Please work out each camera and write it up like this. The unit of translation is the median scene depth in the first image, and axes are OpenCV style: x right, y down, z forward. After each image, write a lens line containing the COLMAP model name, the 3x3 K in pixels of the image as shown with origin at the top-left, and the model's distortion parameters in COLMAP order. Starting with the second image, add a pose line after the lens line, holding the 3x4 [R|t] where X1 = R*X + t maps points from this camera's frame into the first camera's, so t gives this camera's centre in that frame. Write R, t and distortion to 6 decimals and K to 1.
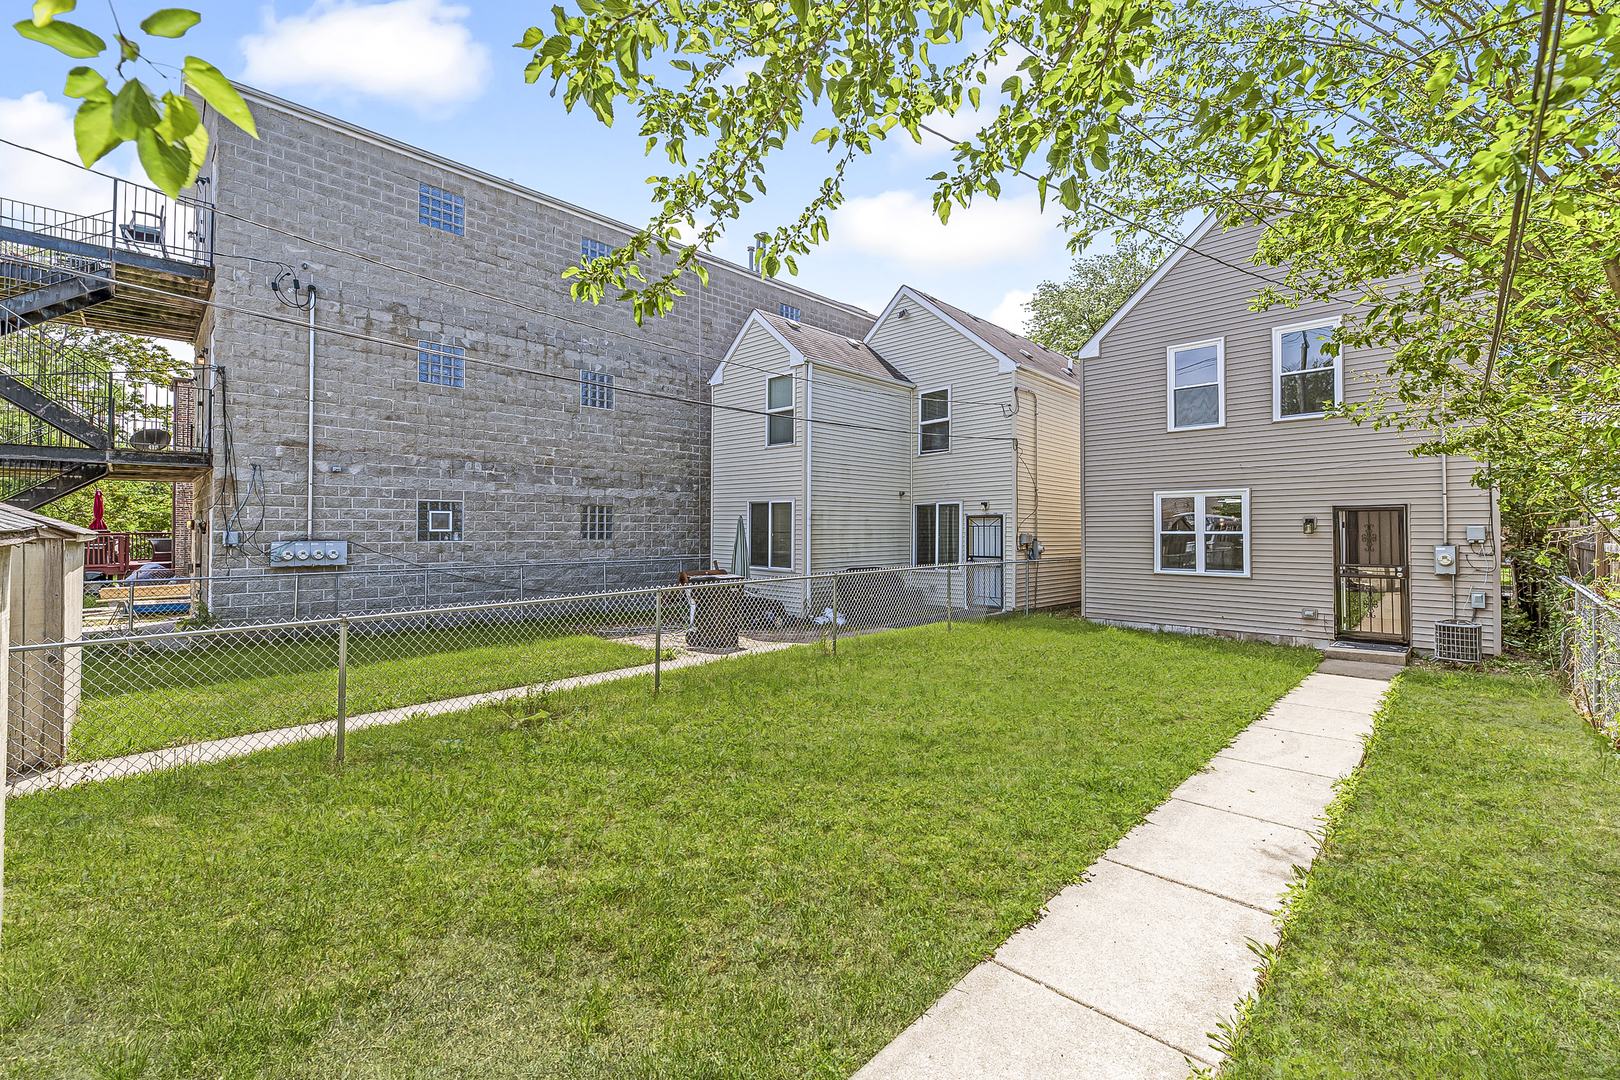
lens RADIAL K [[651.0, 0, 833.1], [0, 651.0, 522.6], [0, 0, 1]] dist [-0.007023, -0.000150]
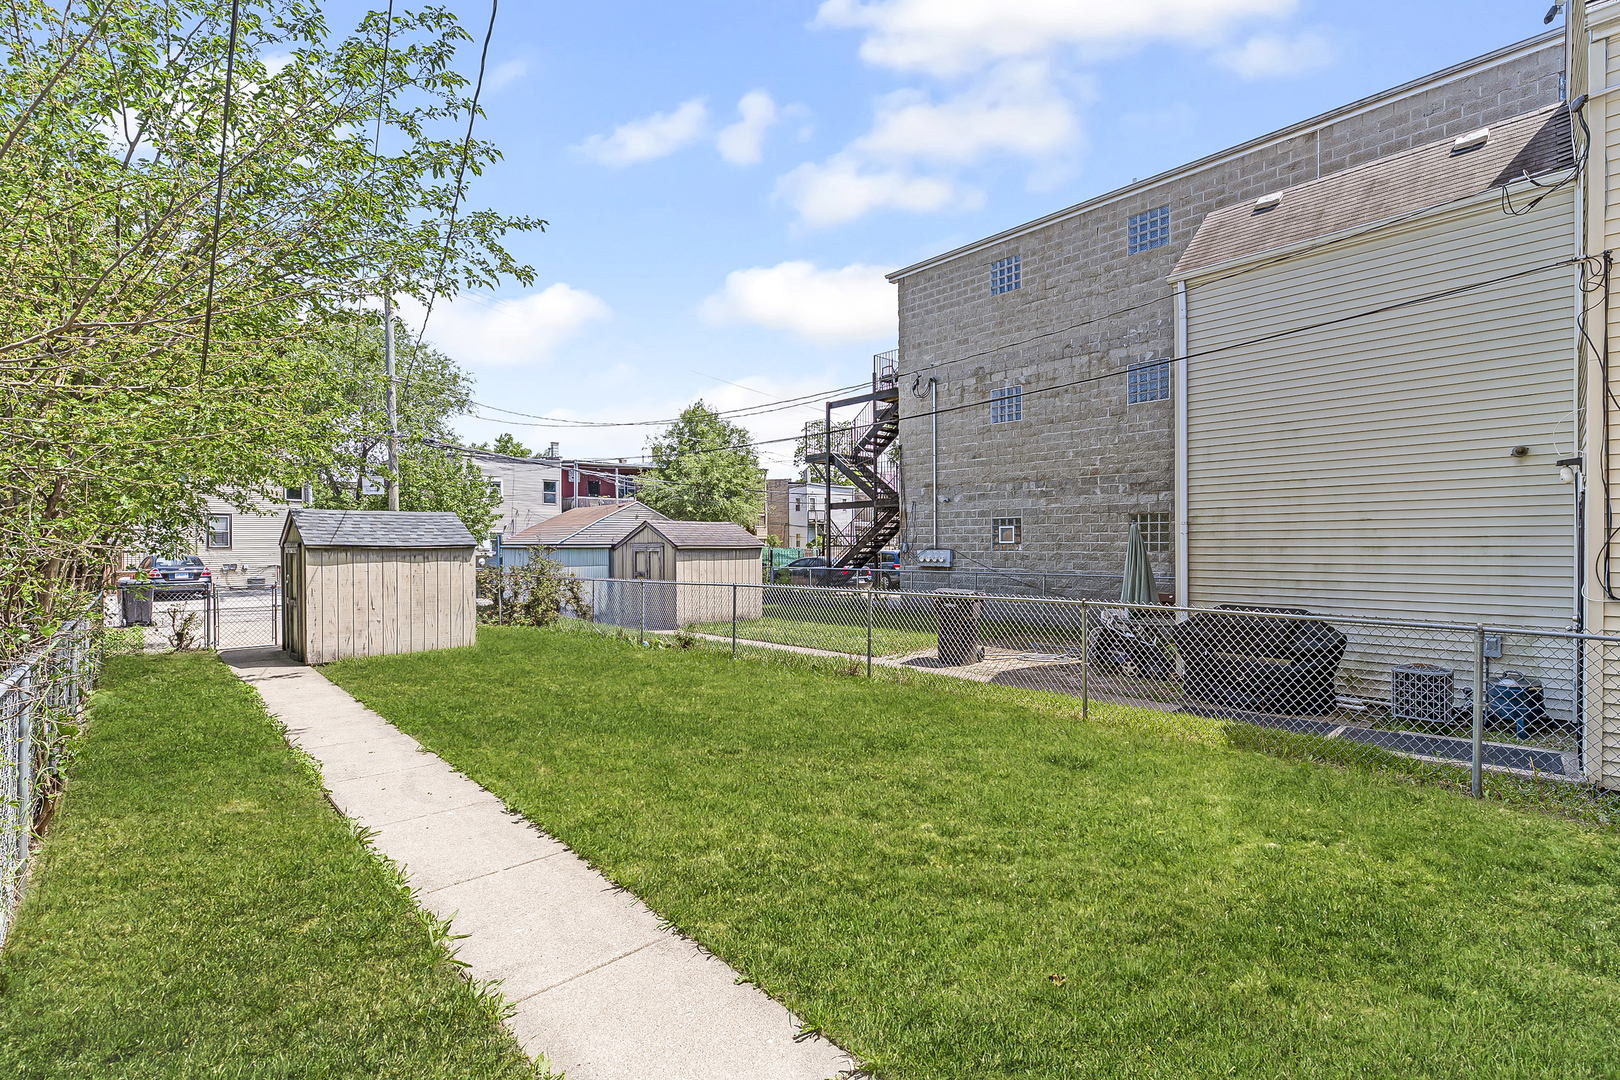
lens RADIAL K [[713.2, 0, 810.0], [0, 713.2, 540.0], [0, 0, 1]] dist [0.001784, 0.000060]
pose [[-0.054073, -0.003580, -0.998531, 0.714630], [0.018417, 0.999820, -0.004582, 0.007066], [0.998367, -0.018638, -0.053998, 0.678706]]
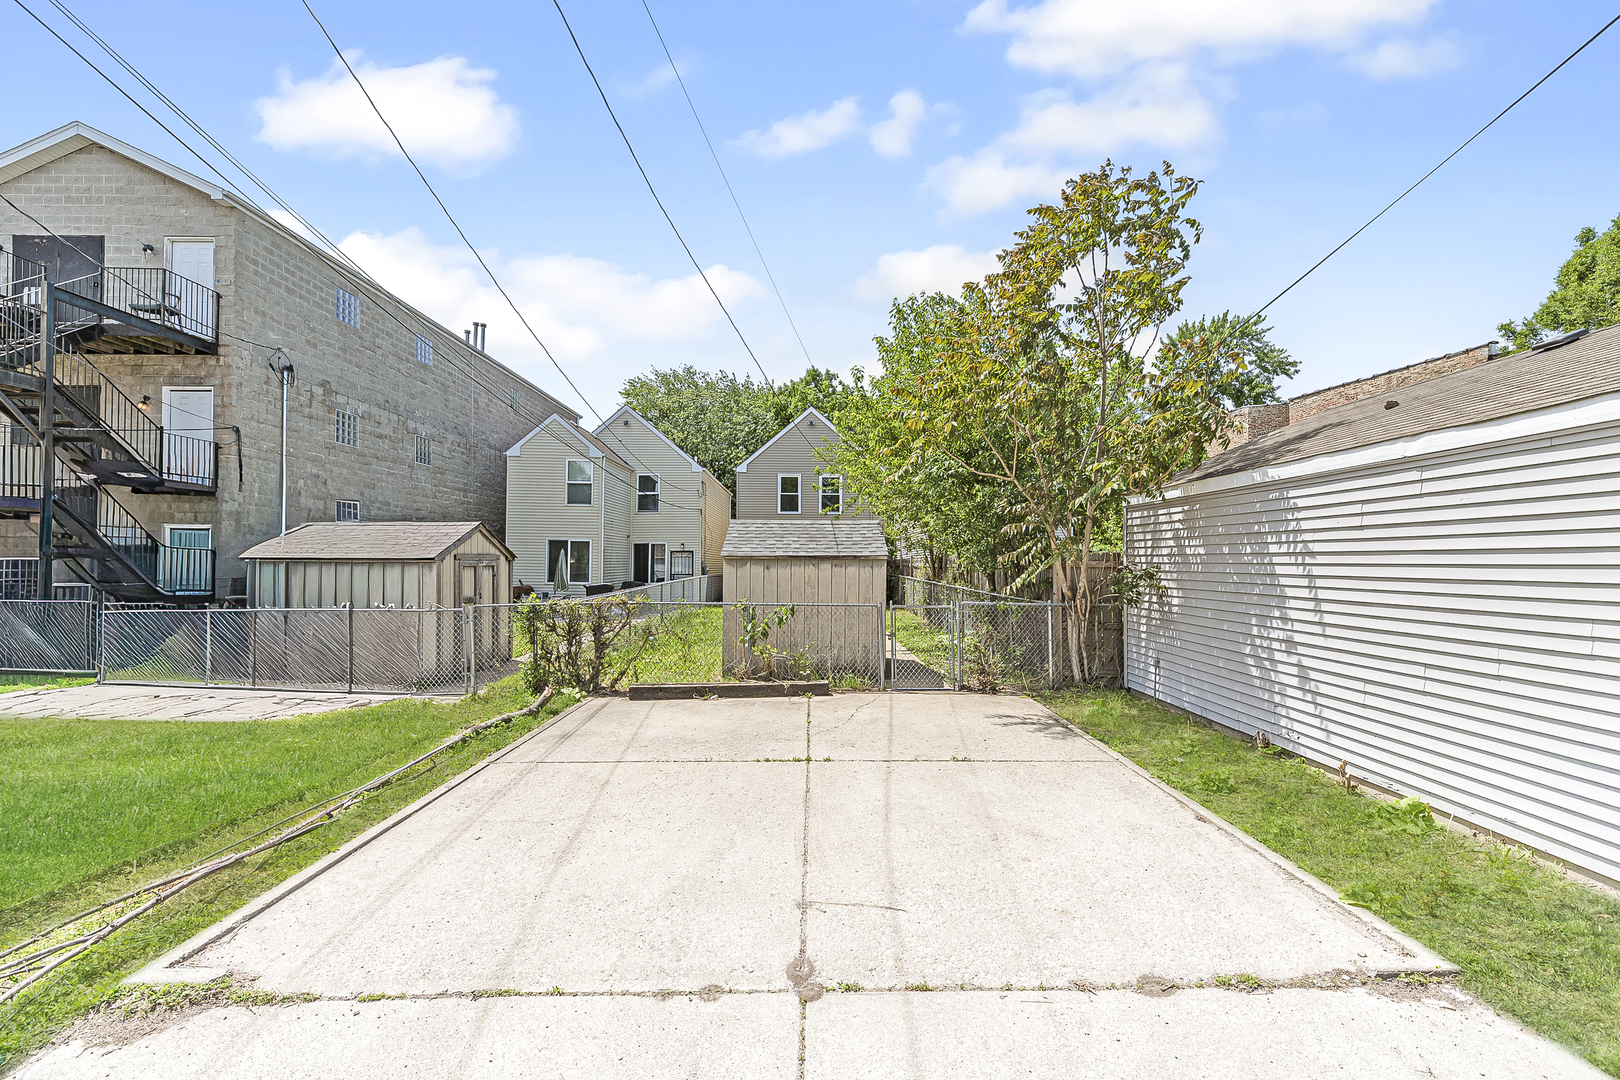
lens RADIAL K [[632.1, 0, 815.7], [0, 632.1, 551.4], [0, 0, 1]] dist [0.000291, -0.008064]
pose [[0.718844, 0.014764, 0.695015, -0.773952], [-0.013984, 0.999879, -0.006777, -0.003335], [-0.695031, -0.004847, 0.718963, -0.534354]]
